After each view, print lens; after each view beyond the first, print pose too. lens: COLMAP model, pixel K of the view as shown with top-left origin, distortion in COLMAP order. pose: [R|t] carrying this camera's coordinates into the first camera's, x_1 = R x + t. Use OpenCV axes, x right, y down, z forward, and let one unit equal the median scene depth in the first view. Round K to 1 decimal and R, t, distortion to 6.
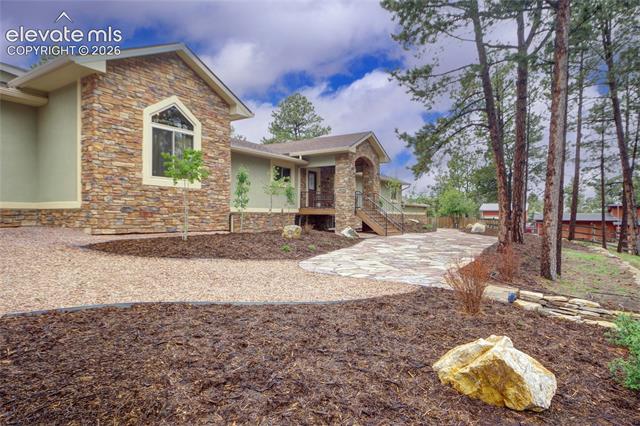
lens RADIAL K [[383.1, 0, 320.0], [0, 383.1, 213.0], [0, 0, 1]] dist [0.035977, 0.000078]
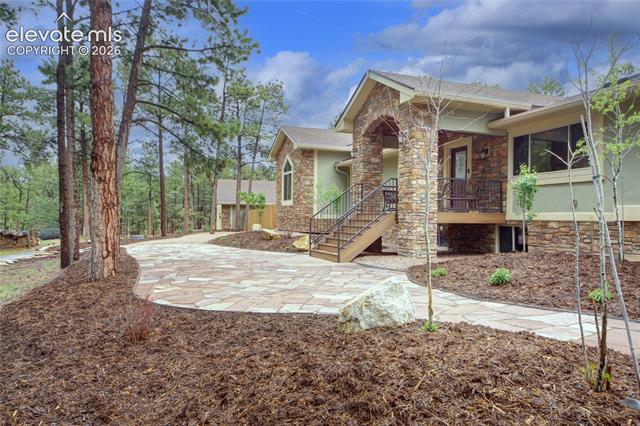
lens RADIAL K [[441.5, 0, 320.0], [0, 441.5, 213.0], [0, 0, 1]] dist [0.002771, 0.000857]
pose [[-0.570103, -0.022394, -0.821268, 0.707873], [-0.009500, 0.999741, -0.020666, 0.005456], [0.821518, -0.003980, -0.570169, 1.337218]]
